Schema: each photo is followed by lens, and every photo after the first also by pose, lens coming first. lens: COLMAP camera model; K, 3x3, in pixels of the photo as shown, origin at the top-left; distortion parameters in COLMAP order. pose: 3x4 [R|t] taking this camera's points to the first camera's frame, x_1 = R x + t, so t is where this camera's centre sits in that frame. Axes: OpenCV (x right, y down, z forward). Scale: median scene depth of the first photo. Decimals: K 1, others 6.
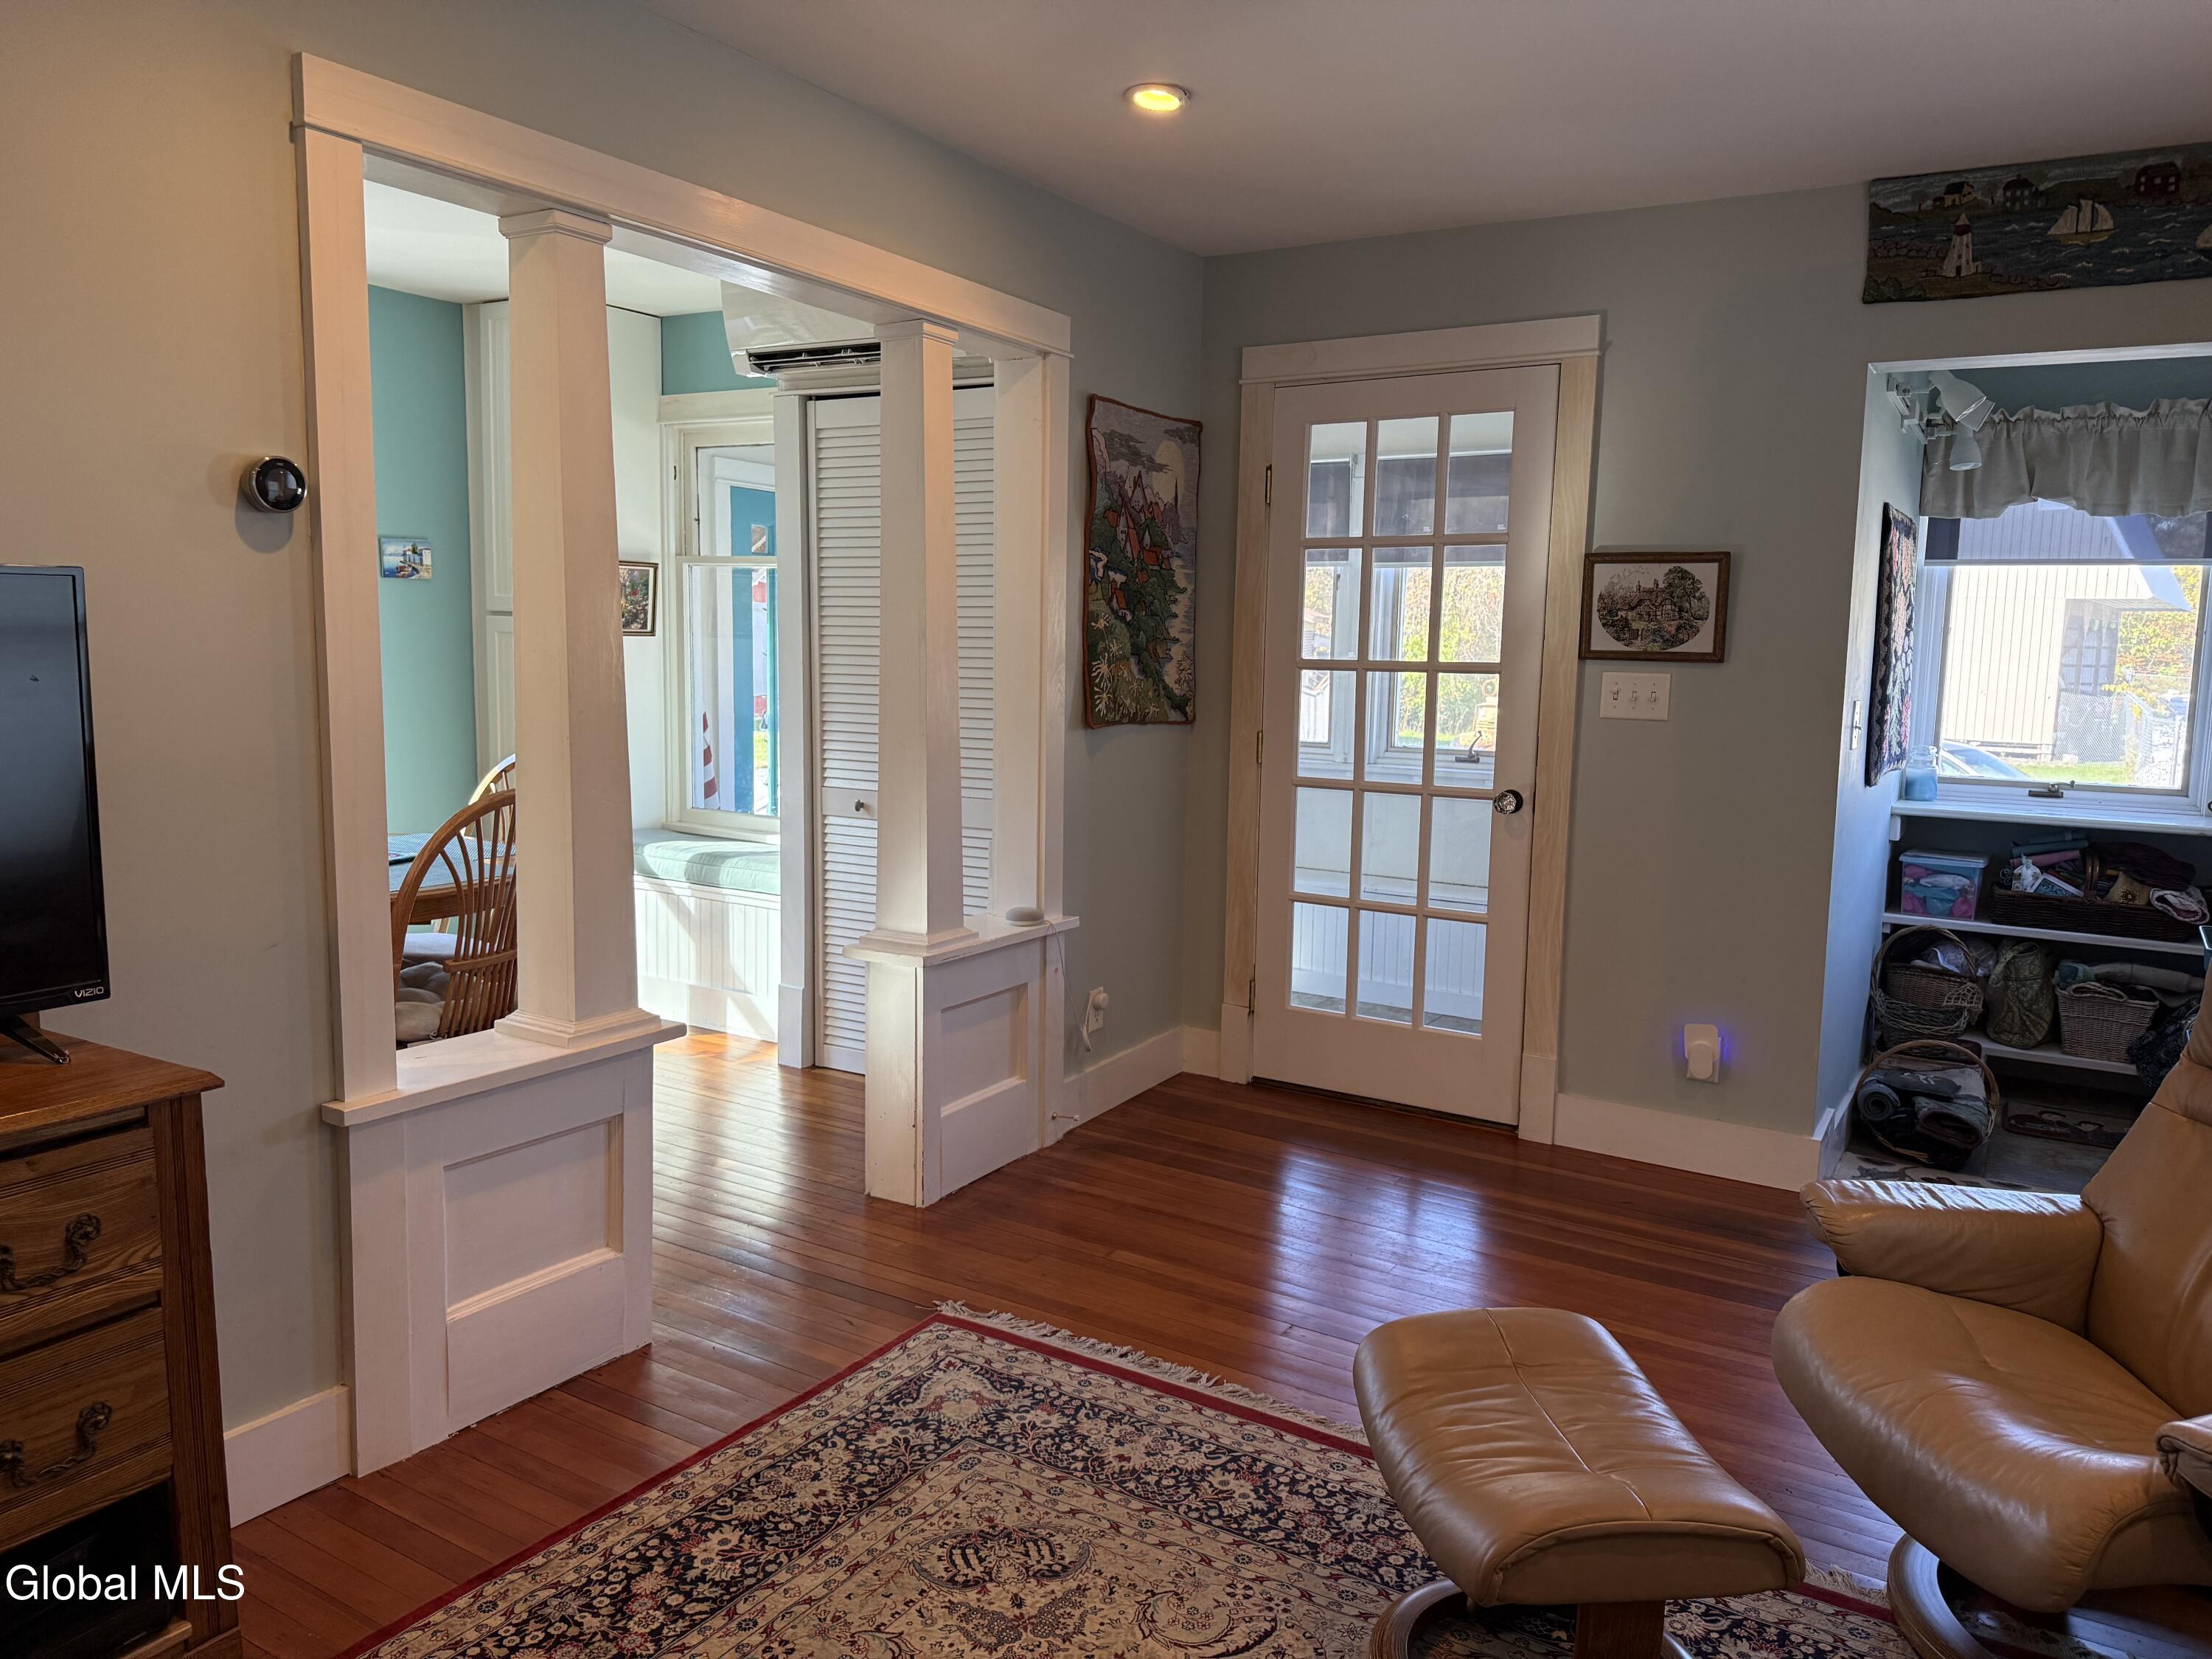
lens RADIAL K [[1562.3, 0, 1136.5], [0, 1562.3, 819.0], [0, 0, 1]] dist [0.008234, 0.000917]
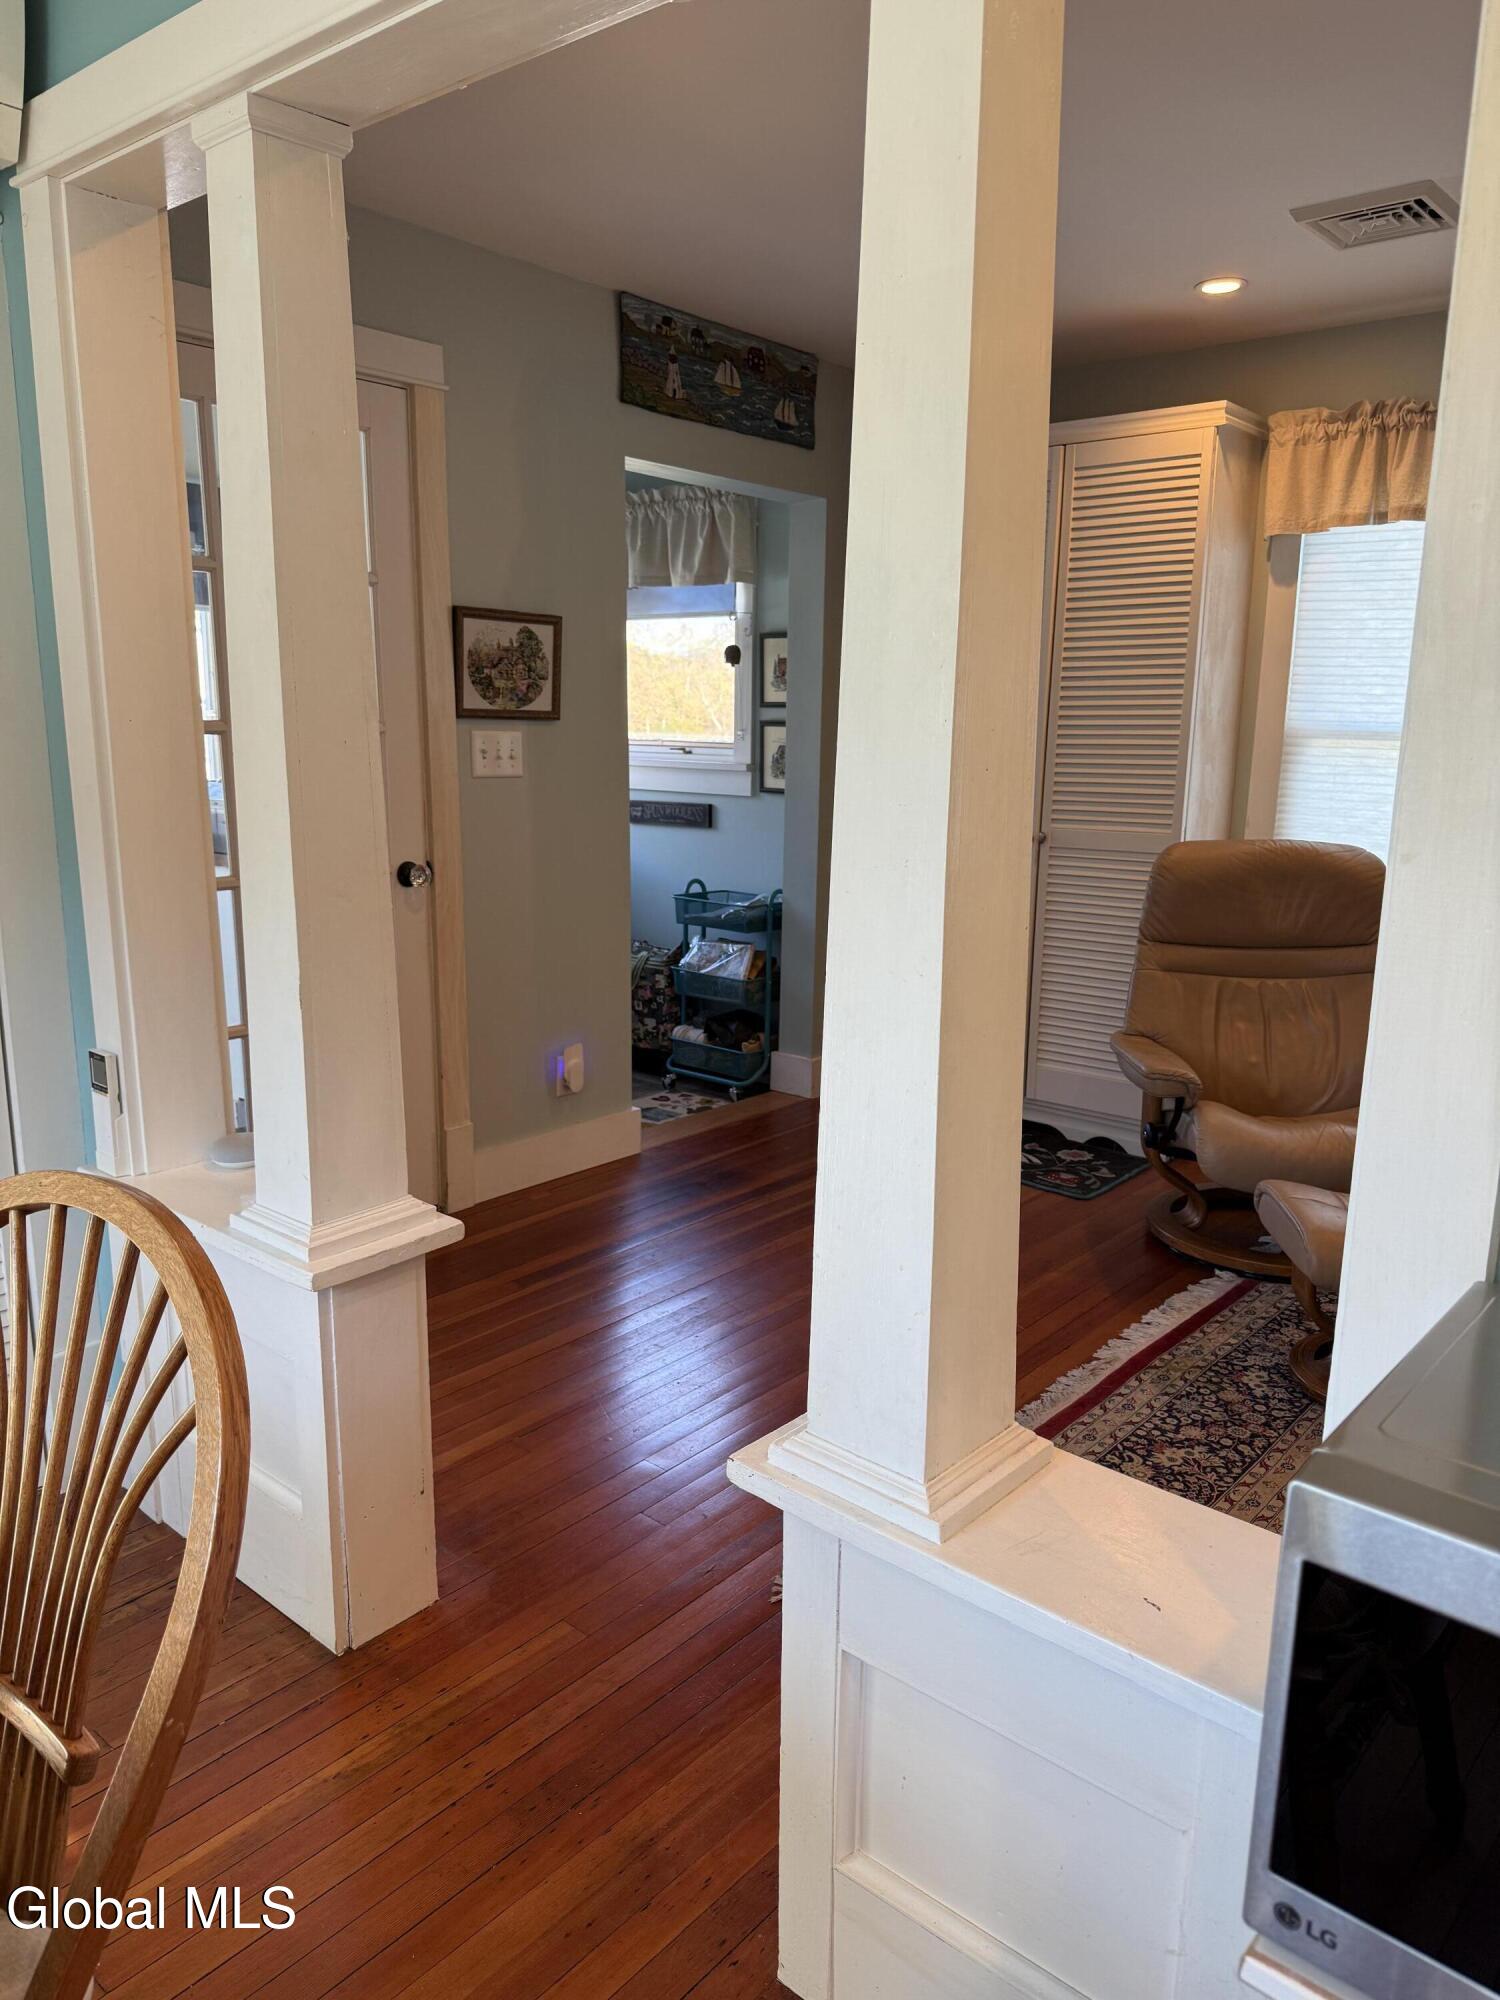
lens RADIAL K [[1404.5, 0, 728.8], [0, 1404.5, 999.5], [0, 0, 1]] dist [0.065187, -0.077411]
pose [[0.173069, -0.218933, 0.960268, -0.584184], [0.106673, 0.973413, 0.202704, -0.094092], [-0.979116, 0.067353, 0.191822, 0.692847]]
